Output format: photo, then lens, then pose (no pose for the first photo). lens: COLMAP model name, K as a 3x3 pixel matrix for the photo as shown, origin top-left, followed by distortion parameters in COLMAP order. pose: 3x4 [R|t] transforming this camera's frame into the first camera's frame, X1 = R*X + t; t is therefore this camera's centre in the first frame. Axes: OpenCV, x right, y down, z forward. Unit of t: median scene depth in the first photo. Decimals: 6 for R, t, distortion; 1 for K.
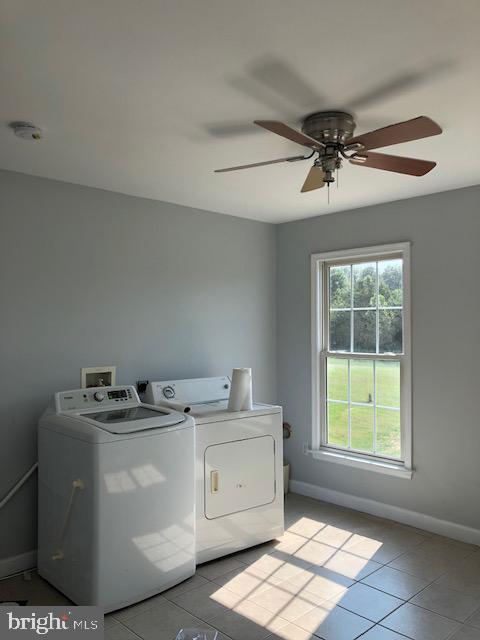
lens RADIAL K [[523.0, 0, 240.1], [0, 523.0, 320.4], [0, 0, 1]] dist [0.010761, -0.004914]
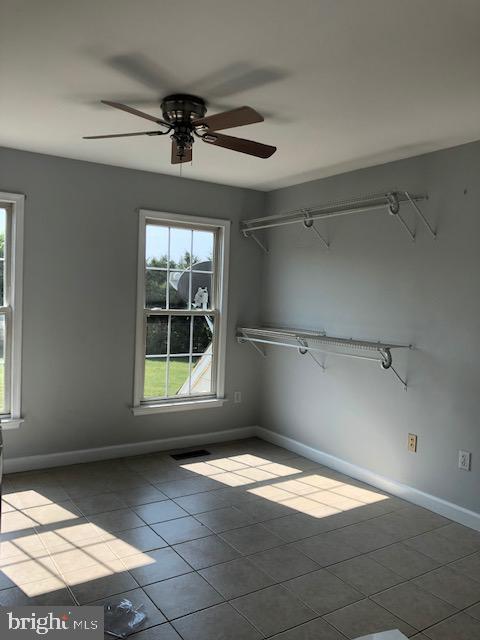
lens RADIAL K [[523.0, 0, 233.8], [0, 523.0, 302.8], [0, 0, 1]] dist [0.010761, -0.004914]
pose [[0.182717, -0.003703, 0.983159, -0.953129], [-0.044209, 0.998950, 0.011979, 0.045905], [-0.982171, -0.045653, 0.182361, 0.651579]]
